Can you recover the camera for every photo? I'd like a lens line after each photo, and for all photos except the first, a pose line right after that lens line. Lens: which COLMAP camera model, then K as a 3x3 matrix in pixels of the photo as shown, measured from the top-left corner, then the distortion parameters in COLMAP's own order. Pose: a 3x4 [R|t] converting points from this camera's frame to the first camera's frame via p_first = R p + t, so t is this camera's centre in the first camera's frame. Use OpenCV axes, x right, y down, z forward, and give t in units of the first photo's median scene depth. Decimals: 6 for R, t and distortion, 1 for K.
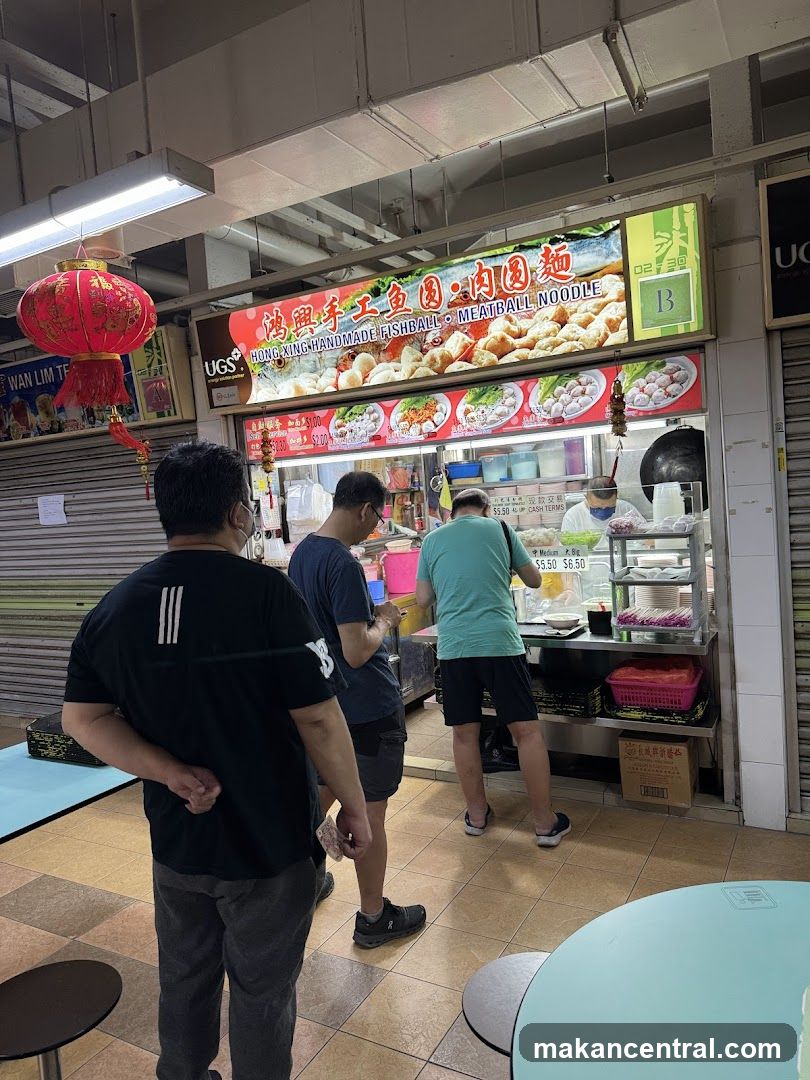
lens RADIAL K [[761.1, 0, 405.4], [0, 761.1, 556.1], [0, 0, 1]] dist [0.085137, -0.096519]
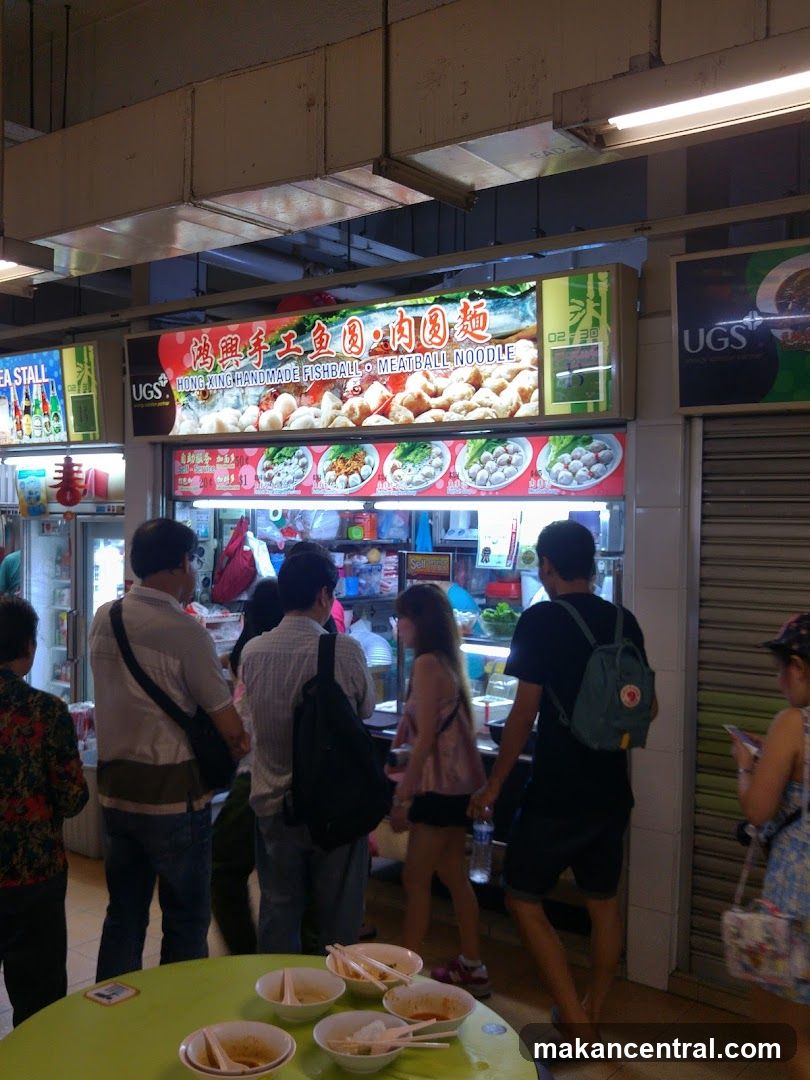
lens RADIAL K [[1076.6, 0, 374.8], [0, 1076.6, 576.9], [0, 0, 1]] dist [0.080735, 0.000000]
pose [[0.983125, 0.099103, -0.153763, 0.275346], [-0.102923, 0.994543, -0.017069, -0.043510], [0.151233, 0.032607, 0.987960, -0.234158]]
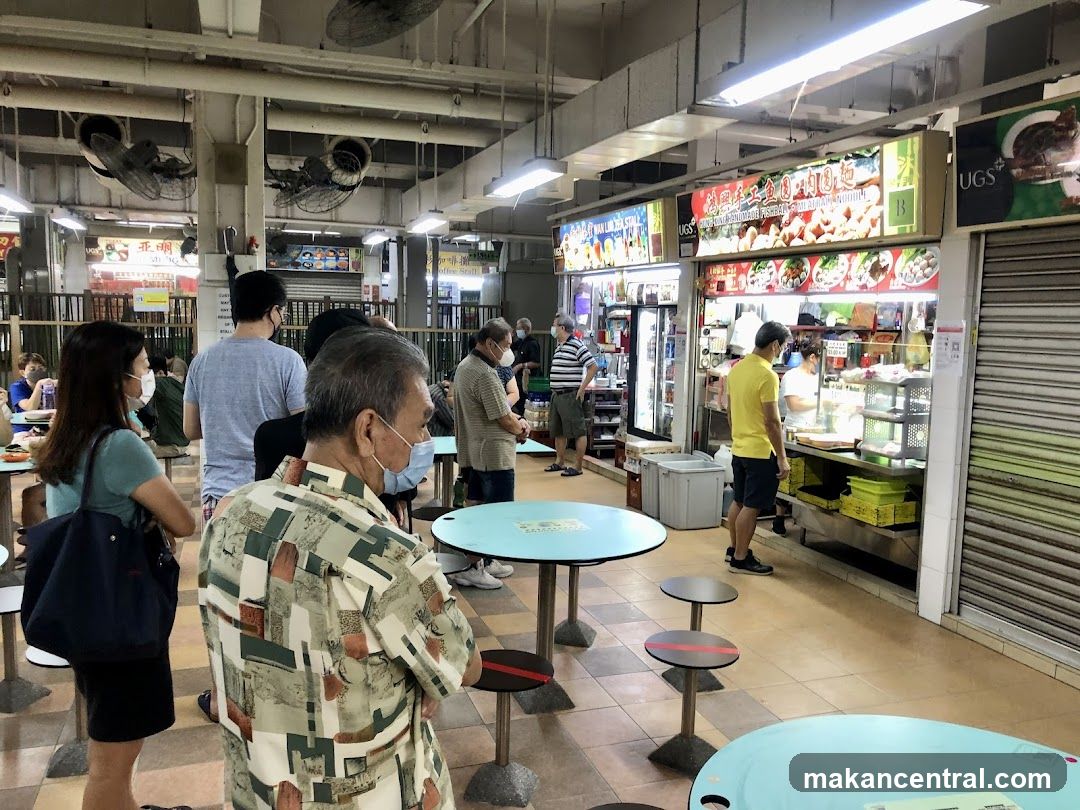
lens RADIAL K [[885.0, 0, 548.8], [0, 885.0, 411.0], [0, 0, 1]] dist [0.018004, -0.004849]
pose [[0.753317, 0.160900, -0.637671, 0.778145], [-0.131905, 0.986873, 0.093184, -0.039656], [0.644293, 0.013915, 0.764652, -0.477857]]
